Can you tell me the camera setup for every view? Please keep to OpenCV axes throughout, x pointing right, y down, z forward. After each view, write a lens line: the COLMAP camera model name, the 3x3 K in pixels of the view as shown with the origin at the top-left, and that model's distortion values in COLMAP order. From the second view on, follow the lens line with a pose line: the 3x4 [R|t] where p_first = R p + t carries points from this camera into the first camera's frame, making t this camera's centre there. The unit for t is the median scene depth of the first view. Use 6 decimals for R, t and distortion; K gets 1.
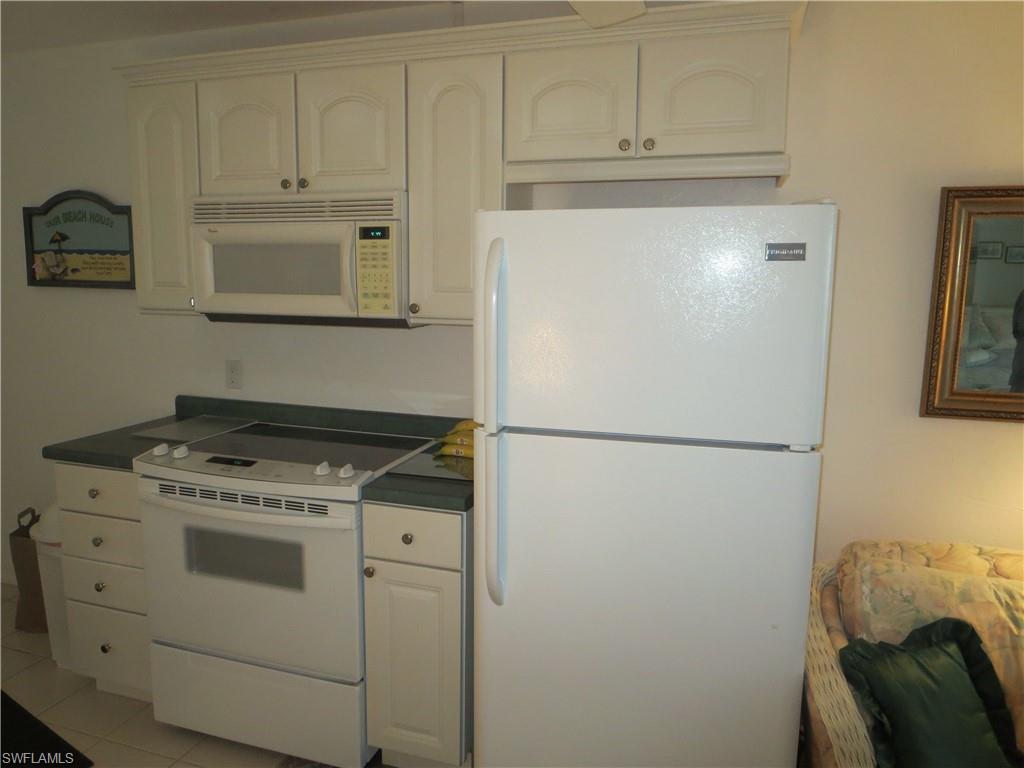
lens RADIAL K [[720.1, 0, 512.6], [0, 720.1, 387.4], [0, 0, 1]] dist [-0.037085, 0.016368]
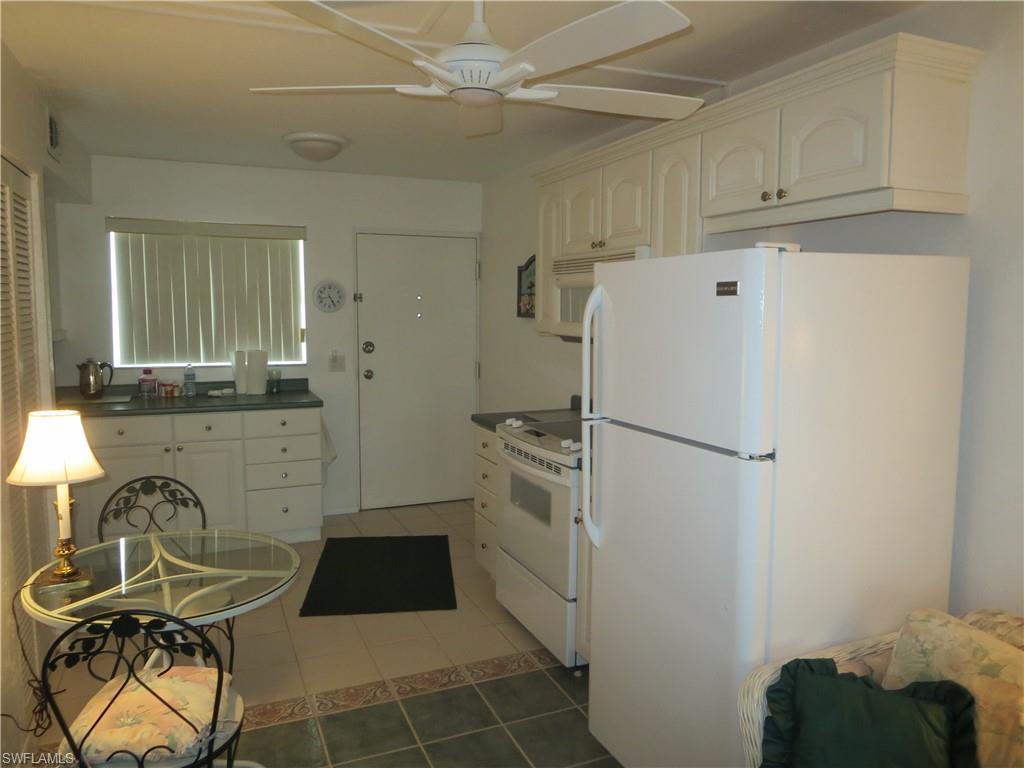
lens RADIAL K [[720.1, 0, 494.0], [0, 720.1, 382.5], [0, 0, 1]] dist [-0.037085, 0.016368]
pose [[0.643607, 0.072278, -0.761936, 0.721582], [-0.114501, 0.993420, -0.002482, 0.011966], [0.756743, 0.088840, 0.647648, -0.050213]]
